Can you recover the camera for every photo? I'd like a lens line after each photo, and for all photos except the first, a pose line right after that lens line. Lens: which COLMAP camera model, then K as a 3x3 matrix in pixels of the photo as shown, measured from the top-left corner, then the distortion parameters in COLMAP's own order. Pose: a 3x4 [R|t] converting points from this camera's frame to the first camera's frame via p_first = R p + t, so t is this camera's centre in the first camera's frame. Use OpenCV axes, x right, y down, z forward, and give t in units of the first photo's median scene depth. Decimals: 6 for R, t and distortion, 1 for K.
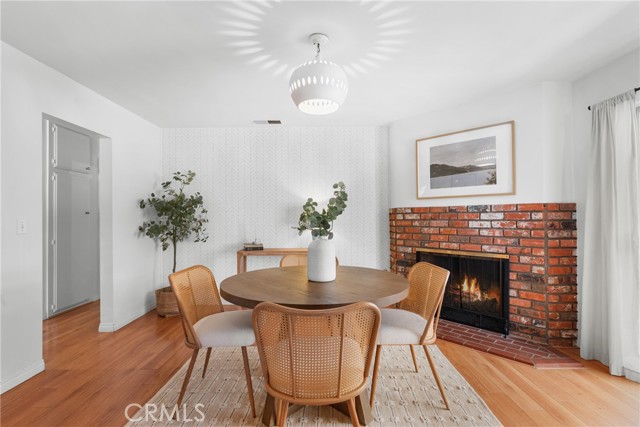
lens RADIAL K [[294.3, 0, 320.0], [0, 294.3, 213.5], [0, 0, 1]] dist [-0.002772, 0.000331]
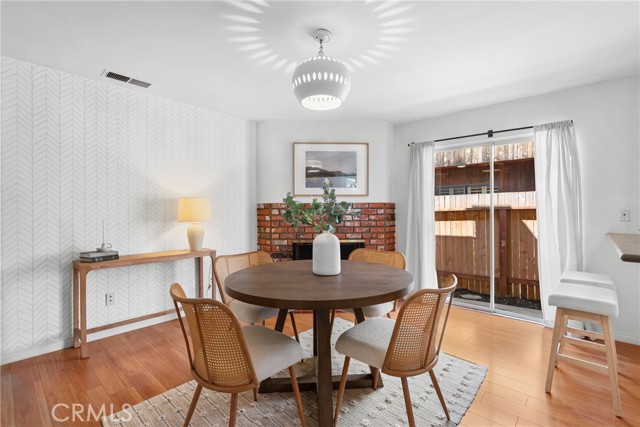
lens RADIAL K [[293.4, 0, 319.8], [0, 293.4, 210.5], [0, 0, 1]] dist [-0.002041, 0.000215]
pose [[0.673395, 0.004103, 0.739272, -0.481260], [-0.009066, 0.999955, 0.002708, 0.002306], [-0.739227, -0.008526, 0.673402, 0.209282]]
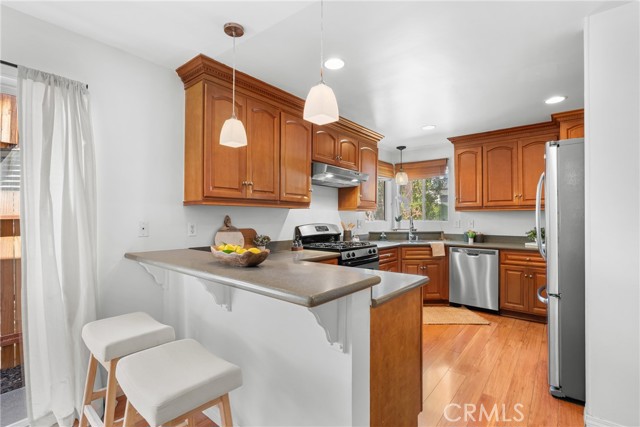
lens RADIAL K [[291.1, 0, 320.9], [0, 291.1, 213.9], [0, 0, 1]] dist [-0.000269, 0.000468]
pose [[-0.768698, 0.013552, 0.639468, -0.015591], [-0.002525, 0.999703, -0.024222, -0.009617], [-0.639607, -0.020234, -0.768436, 0.391623]]
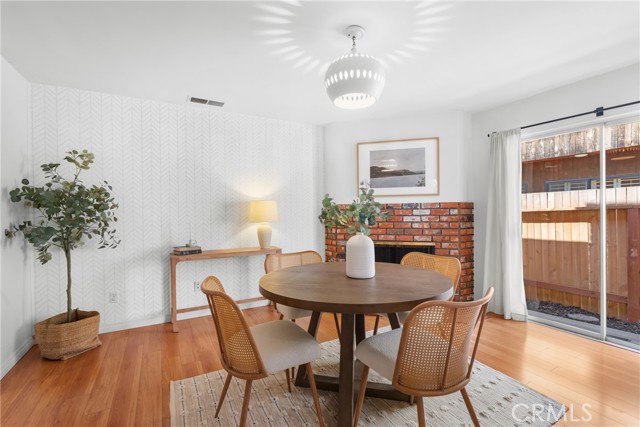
lens RADIAL K [[291.1, 0, 320.9], [0, 291.1, 213.9], [0, 0, 1]] dist [-0.000269, 0.000468]
pose [[0.873020, -0.005819, 0.487650, -0.372543], [-0.000849, 0.999909, 0.013452, 0.000119], [-0.487684, -0.012158, 0.872936, 0.129105]]
